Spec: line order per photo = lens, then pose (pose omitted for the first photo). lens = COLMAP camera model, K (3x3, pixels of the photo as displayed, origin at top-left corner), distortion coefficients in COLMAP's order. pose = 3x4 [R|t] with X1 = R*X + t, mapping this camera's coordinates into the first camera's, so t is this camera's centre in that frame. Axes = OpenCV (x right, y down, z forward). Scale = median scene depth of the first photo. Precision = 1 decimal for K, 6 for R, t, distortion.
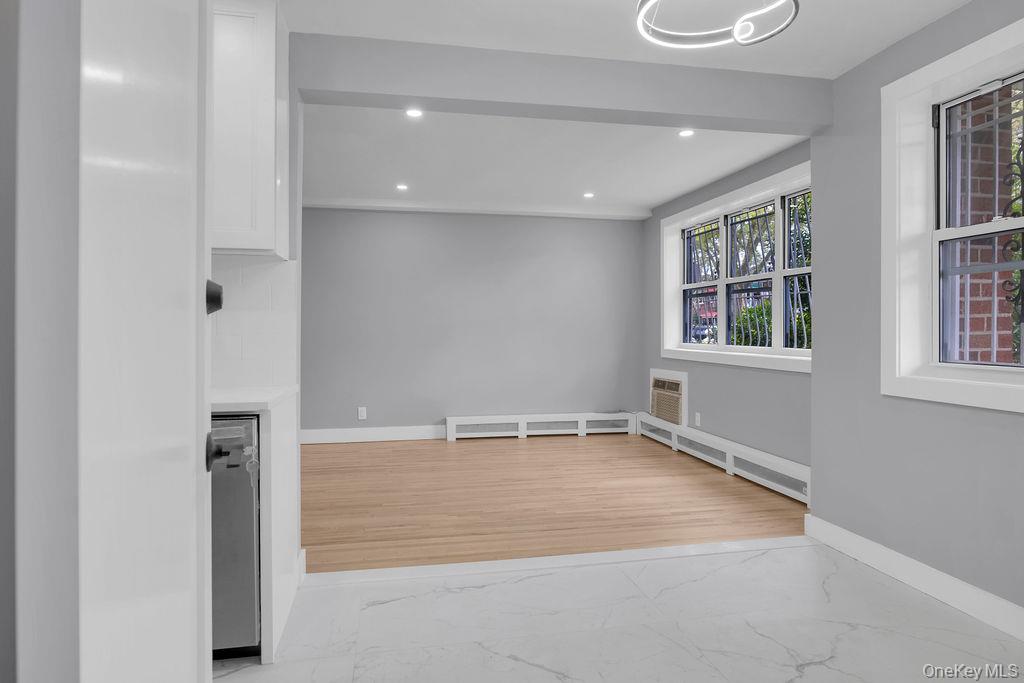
lens RADIAL K [[599.9, 0, 503.4], [0, 599.9, 337.0], [0, 0, 1]] dist [-0.034533, 0.017812]
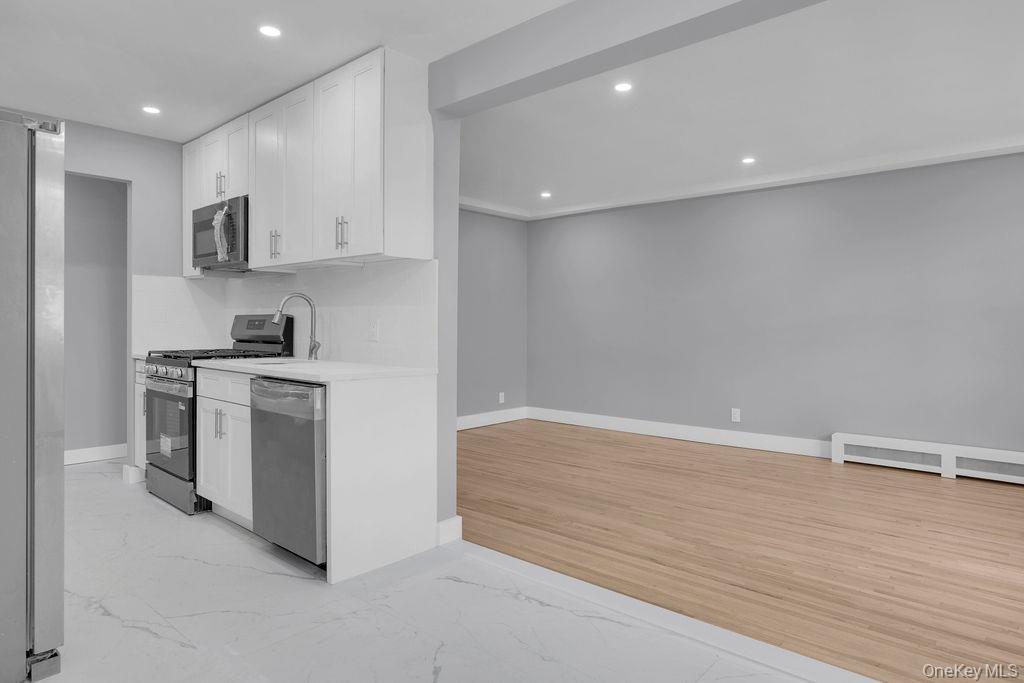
lens RADIAL K [[599.9, 0, 519.0], [0, 599.9, 325.0], [0, 0, 1]] dist [-0.034533, 0.017812]
pose [[0.607995, 0.000951, -0.793940, 0.470363], [-0.012728, 0.999882, -0.008549, 0.003340], [0.793839, 0.015303, 0.607936, 0.299671]]
